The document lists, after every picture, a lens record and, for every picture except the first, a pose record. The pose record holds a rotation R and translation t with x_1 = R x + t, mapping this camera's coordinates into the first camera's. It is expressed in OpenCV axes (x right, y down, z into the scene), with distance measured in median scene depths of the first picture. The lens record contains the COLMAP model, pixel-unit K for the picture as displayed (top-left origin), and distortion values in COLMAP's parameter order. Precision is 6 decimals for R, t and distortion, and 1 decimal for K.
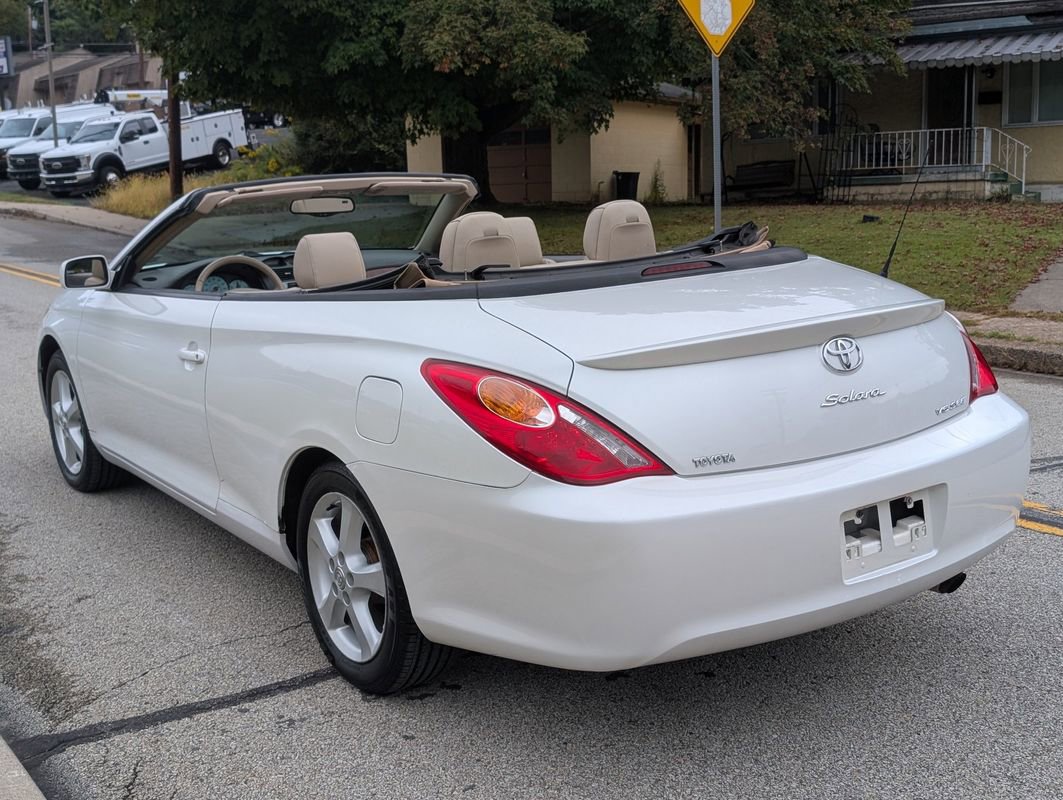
lens RADIAL K [[1239.5, 0, 517.5], [0, 1239.5, 413.2], [0, 0, 1]] dist [0.055746, -0.148118]
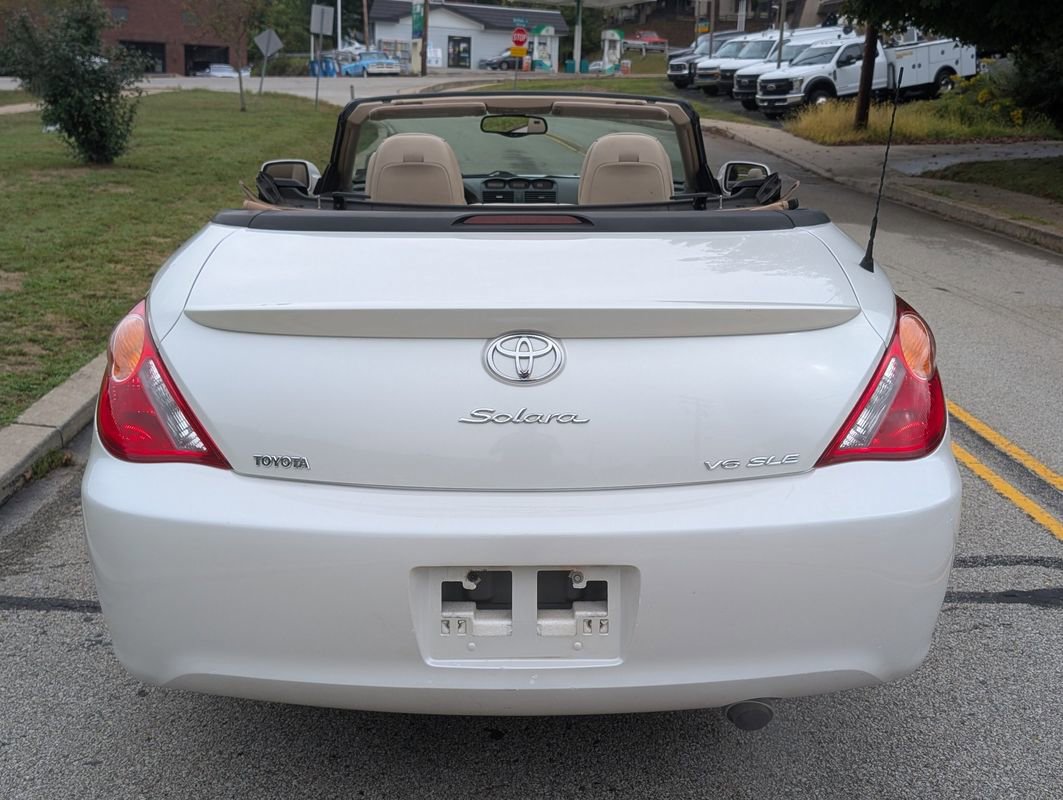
lens RADIAL K [[1242.4, 0, 531.7], [0, 1242.4, 388.2], [0, 0, 1]] dist [0.026602, -0.056259]
pose [[0.829932, 0.172248, -0.530606, 0.129833], [-0.152863, 0.984951, 0.080643, -0.017605], [0.536512, 0.014182, 0.843773, 0.079326]]
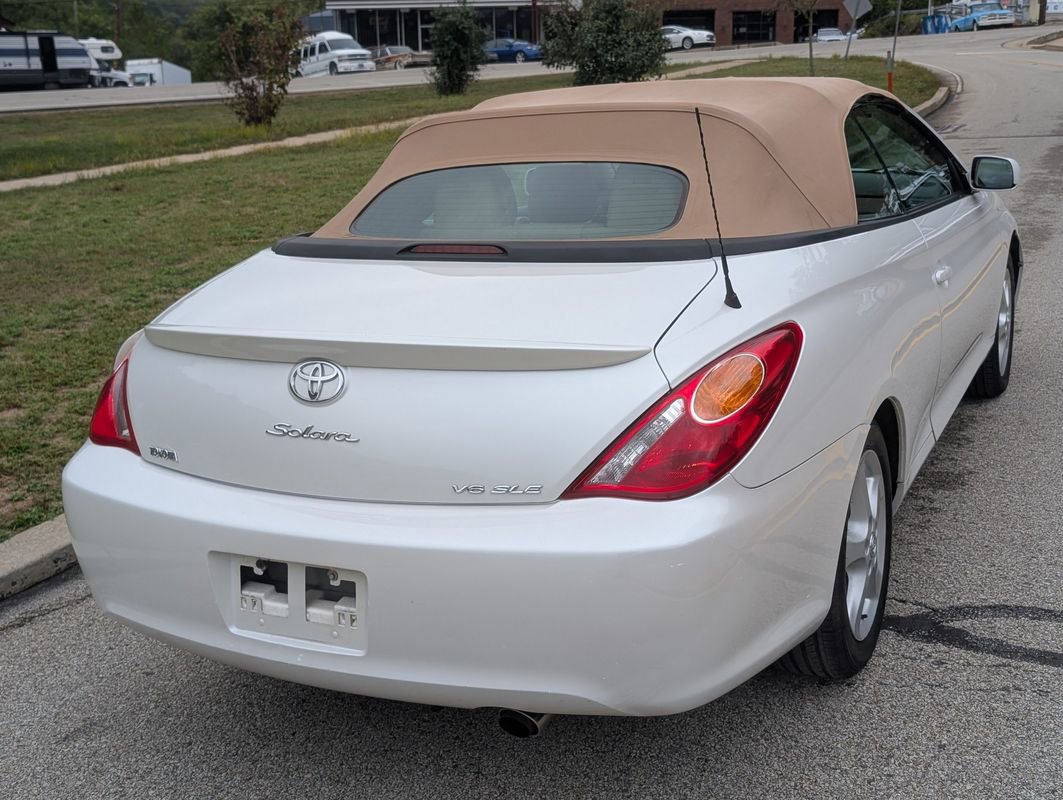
lens RADIAL K [[1236.8, 0, 547.5], [0, 1236.8, 401.5], [0, 0, 1]] dist [0.069993, -0.173804]
pose [[0.491184, 0.237853, -0.837953, 0.207175], [-0.144562, 0.970915, 0.190856, -0.042964], [0.858977, 0.027390, 0.511282, 0.141730]]
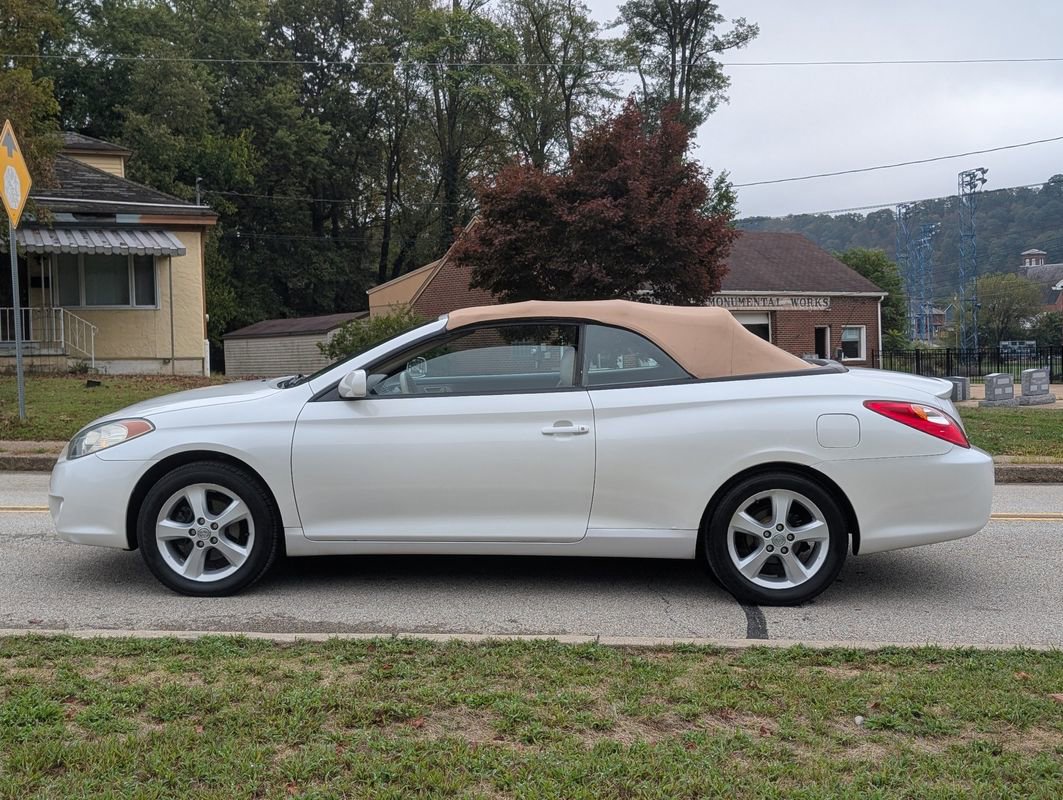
lens RADIAL K [[1242.1, 0, 525.1], [0, 1242.1, 397.1], [0, 0, 1]] dist [0.021867, -0.043234]
pose [[0.599434, -0.008055, 0.800384, -0.380992], [0.138133, 0.985987, -0.093530, 0.012582], [-0.788415, 0.166625, 0.592147, 0.047667]]
